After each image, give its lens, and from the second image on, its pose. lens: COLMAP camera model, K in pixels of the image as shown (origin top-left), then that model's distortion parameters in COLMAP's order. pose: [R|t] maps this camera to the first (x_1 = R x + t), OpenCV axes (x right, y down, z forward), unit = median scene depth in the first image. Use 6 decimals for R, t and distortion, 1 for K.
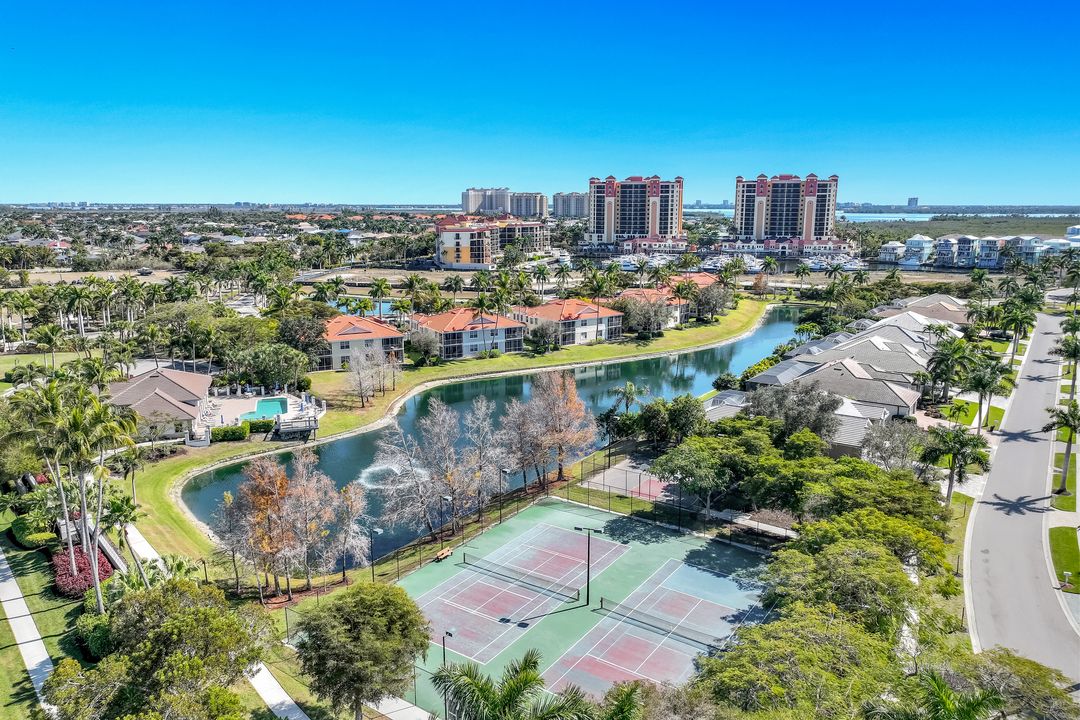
lens RADIAL K [[772.1, 0, 538.4], [0, 772.1, 331.3], [0, 0, 1]] dist [0.005264, 0.004714]
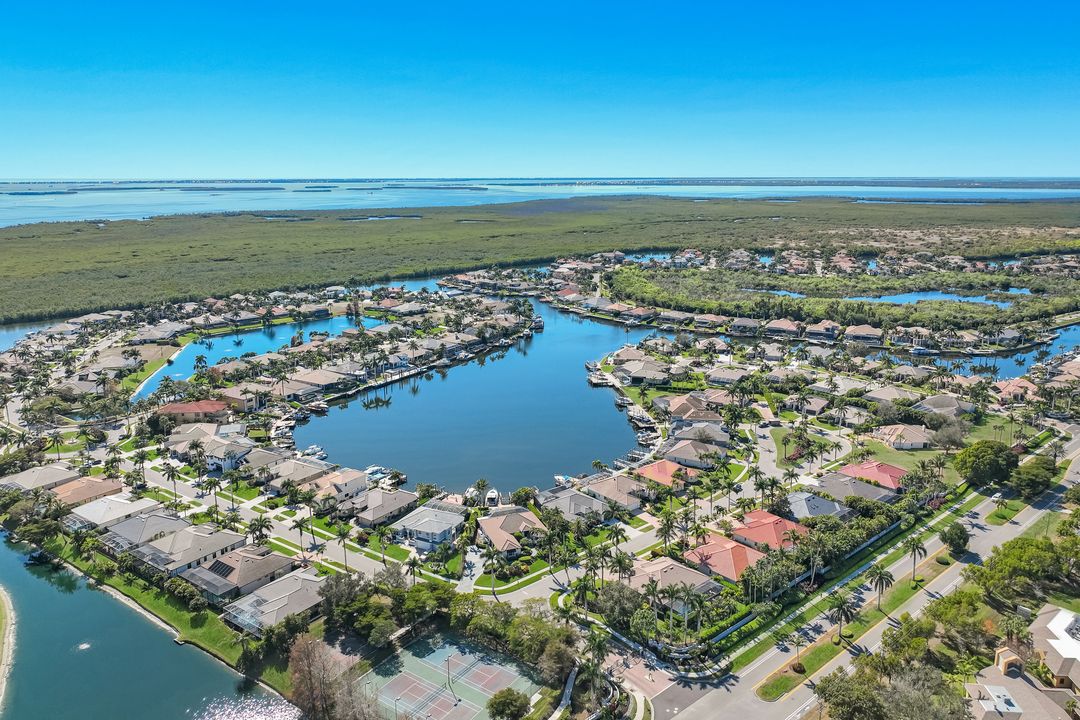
lens RADIAL K [[772.1, 0, 538.4], [0, 772.1, 331.3], [0, 0, 1]] dist [0.005264, 0.004714]
pose [[0.012990, -0.204139, 0.978856, -0.382010], [0.168020, 0.965465, 0.199116, -0.217679], [-0.985698, 0.161881, 0.046841, 0.059435]]
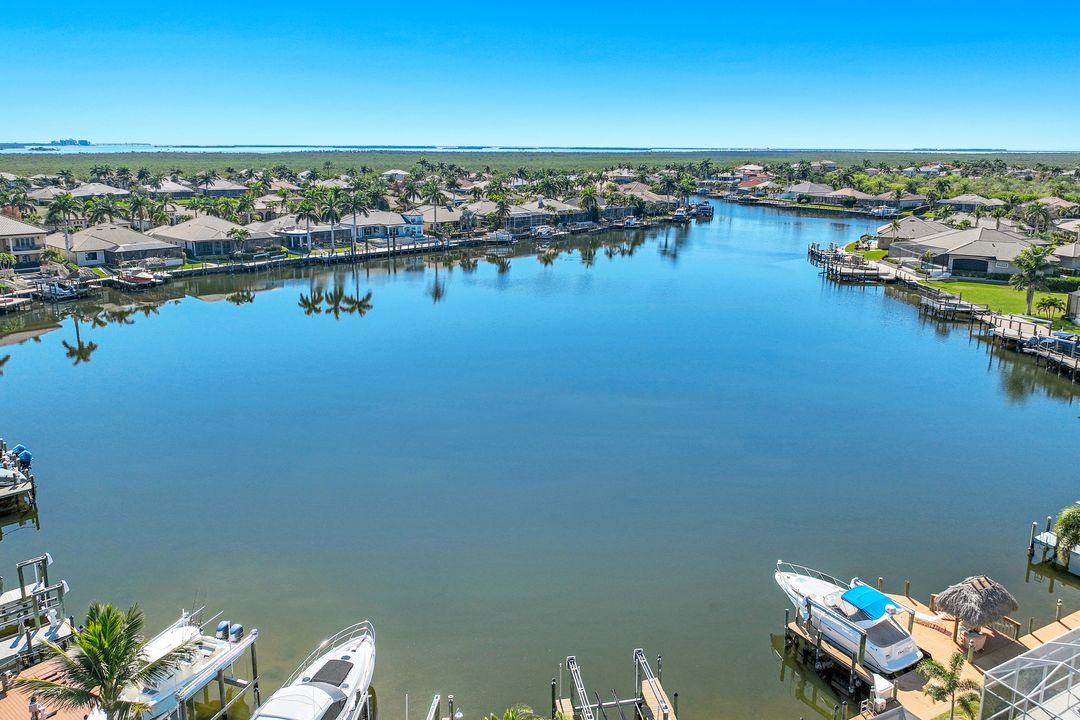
lens RADIAL K [[798.3, 0, 537.2], [0, 798.3, 344.0], [0, 0, 1]] dist [0.010823, 0.001932]
pose [[0.216201, -0.234785, 0.947699, 0.198304], [0.155811, 0.966513, 0.203900, 0.001355], [-0.963836, 0.103579, 0.245543, 0.103109]]
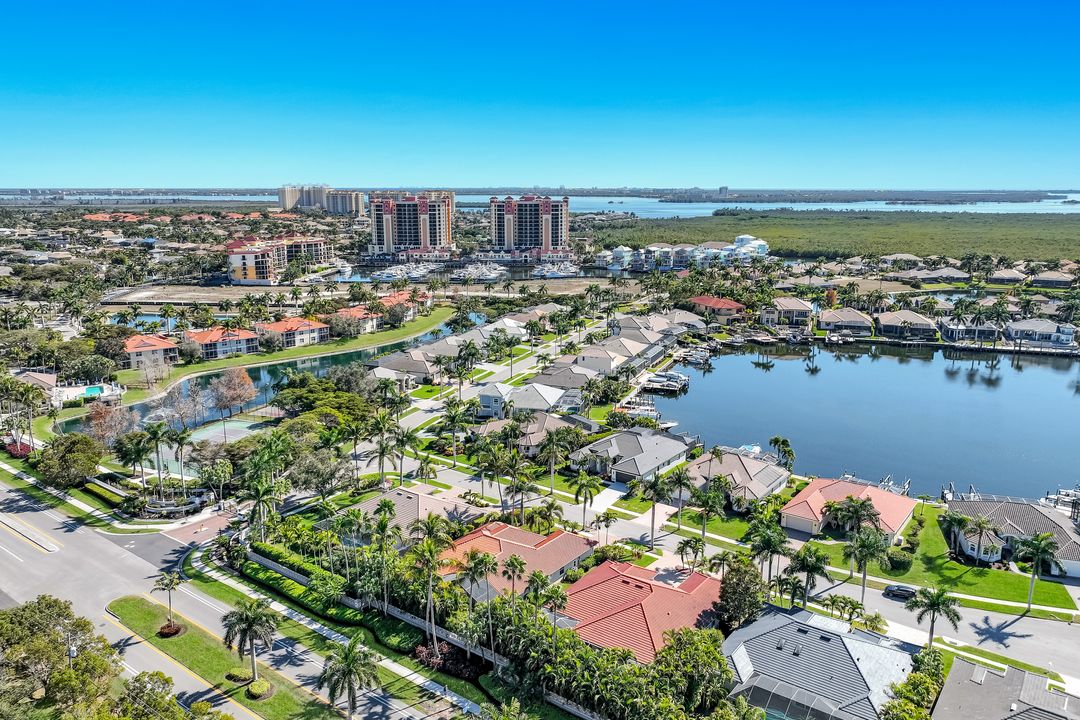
lens RADIAL K [[798.3, 0, 537.2], [0, 798.3, 344.0], [0, 0, 1]] dist [0.010823, 0.001932]
pose [[0.980902, -0.040515, 0.190238, 0.102635], [0.034580, 0.998809, 0.034415, -0.012800], [-0.191406, -0.027179, 0.981135, -0.332839]]
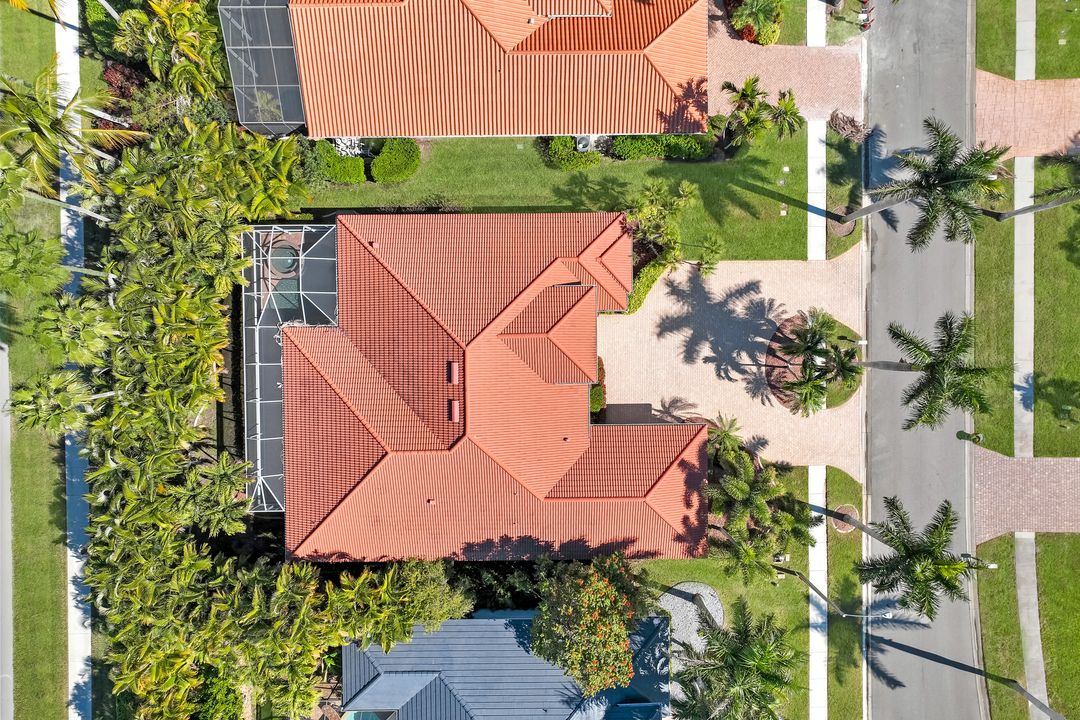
lens RADIAL K [[772.1, 0, 538.4], [0, 772.1, 331.3], [0, 0, 1]] dist [0.005264, 0.004714]
pose [[0.751280, 0.659658, -0.020732, 0.189041], [-0.091642, 0.135376, 0.986547, -0.026999], [0.653590, -0.739273, 0.162158, -0.076938]]
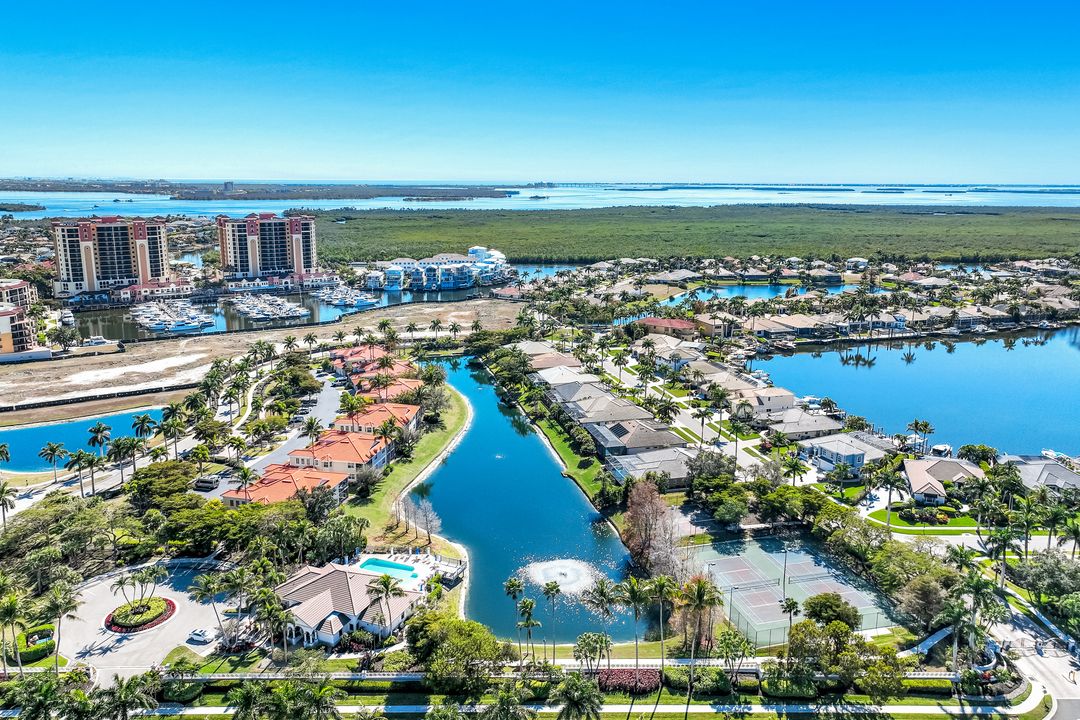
lens RADIAL K [[772.1, 0, 538.4], [0, 772.1, 331.3], [0, 0, 1]] dist [0.005264, 0.004714]
pose [[0.655315, -0.145037, 0.741300, -0.334330], [0.119825, 0.988926, 0.087560, -0.113124], [-0.745791, 0.031447, 0.665438, -0.003992]]
